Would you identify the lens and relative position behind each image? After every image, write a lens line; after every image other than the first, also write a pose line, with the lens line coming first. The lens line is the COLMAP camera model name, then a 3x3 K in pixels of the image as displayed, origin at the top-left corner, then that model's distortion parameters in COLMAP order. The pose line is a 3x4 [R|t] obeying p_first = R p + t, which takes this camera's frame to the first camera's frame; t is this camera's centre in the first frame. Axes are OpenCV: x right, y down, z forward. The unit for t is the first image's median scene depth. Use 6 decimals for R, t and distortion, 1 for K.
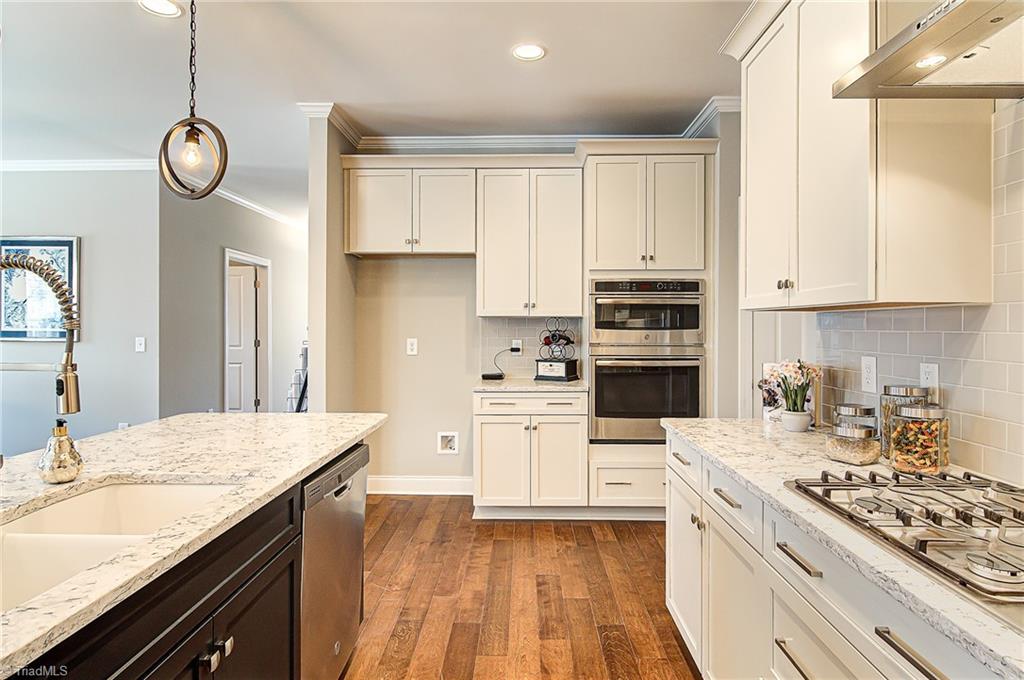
lens RADIAL K [[544.6, 0, 512.0], [0, 544.6, 341.1], [0, 0, 1]] dist [0.002273, -0.004144]
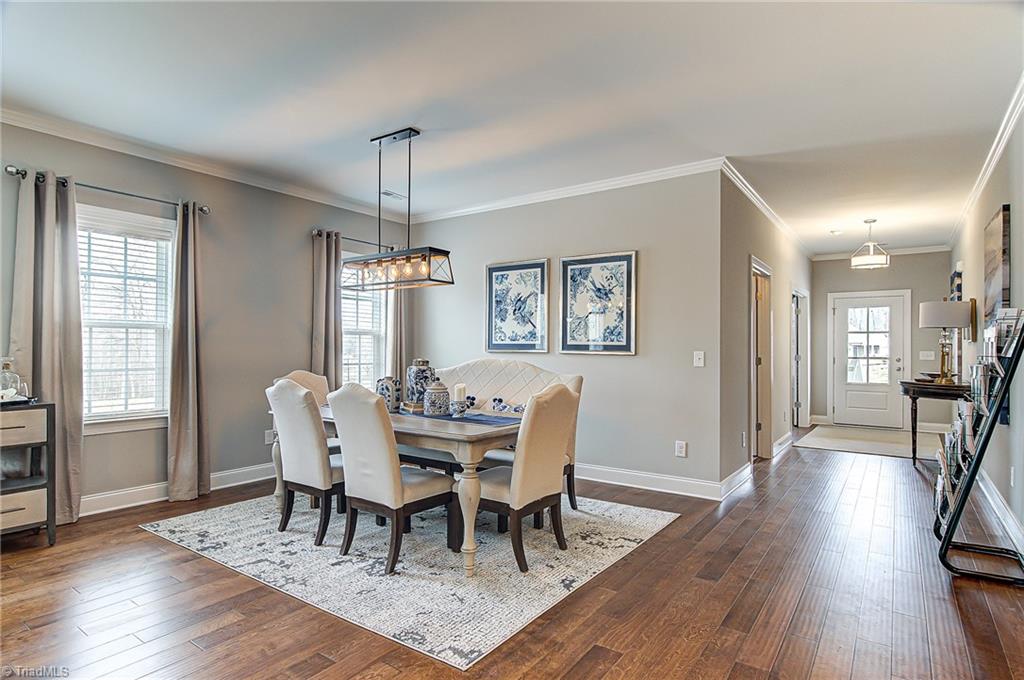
lens RADIAL K [[544.6, 0, 506.0], [0, 544.6, 344.5], [0, 0, 1]] dist [0.002273, -0.004144]
pose [[0.828171, -0.001462, -0.560474, -0.434442], [-0.003260, 0.999967, -0.007426, -0.010573], [0.560467, 0.007978, 0.828139, 0.038613]]
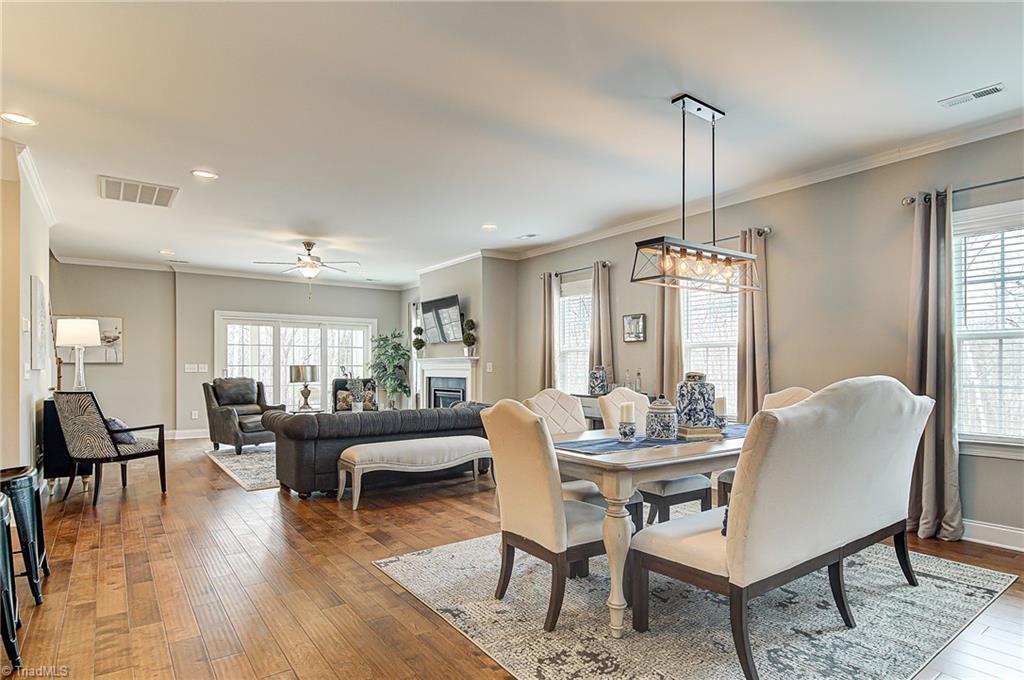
lens RADIAL K [[544.6, 0, 498.8], [0, 544.6, 361.3], [0, 0, 1]] dist [0.002273, -0.004144]
pose [[-0.799521, -0.002195, -0.600634, -0.420254], [0.003232, 0.999963, -0.007958, -0.003515], [0.600630, -0.008304, -0.799484, 0.943687]]
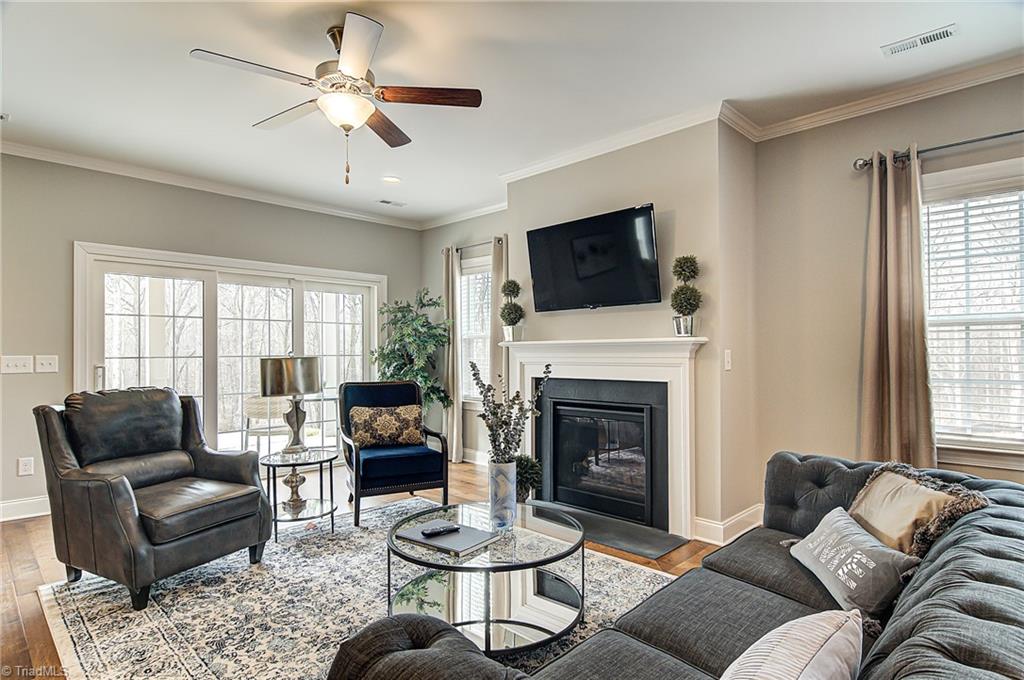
lens RADIAL K [[544.6, 0, 502.7], [0, 544.6, 346.0], [0, 0, 1]] dist [0.002273, -0.004144]
pose [[-0.687369, -0.001084, -0.726308, -0.591563], [0.006912, 0.999944, -0.008034, -0.013633], [0.726276, -0.010542, -0.687323, 0.015227]]
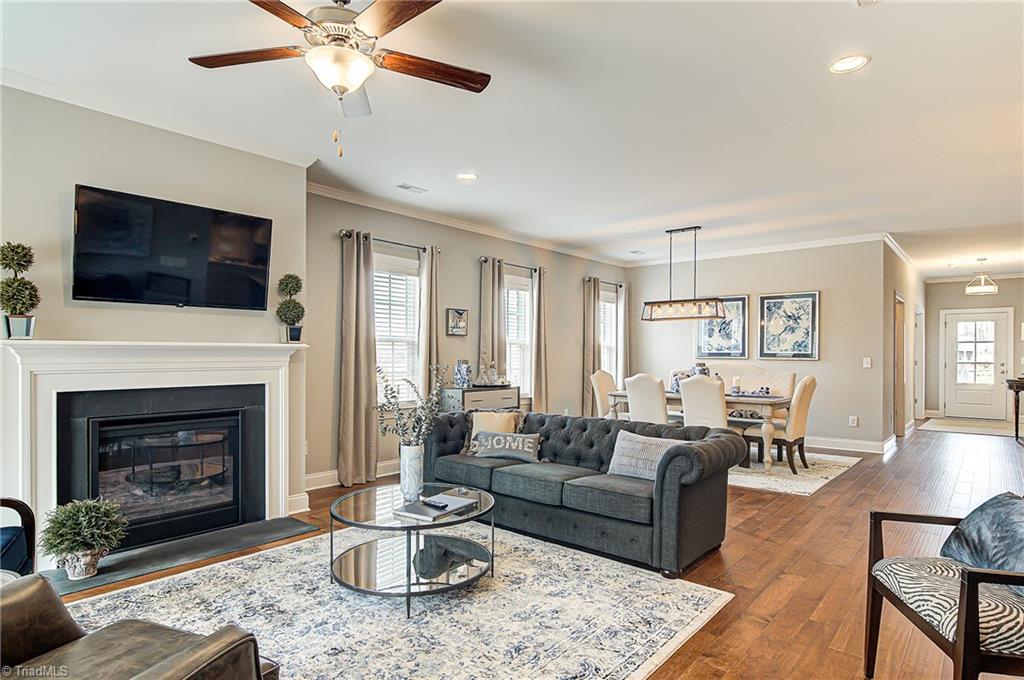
lens RADIAL K [[544.6, 0, 517.7], [0, 544.6, 355.5], [0, 0, 1]] dist [0.002273, -0.004144]
pose [[0.771481, 0.001088, -0.636251, -0.480384], [-0.001231, 0.999999, 0.000218, -0.011719], [0.636251, 0.000615, 0.771482, -0.689165]]
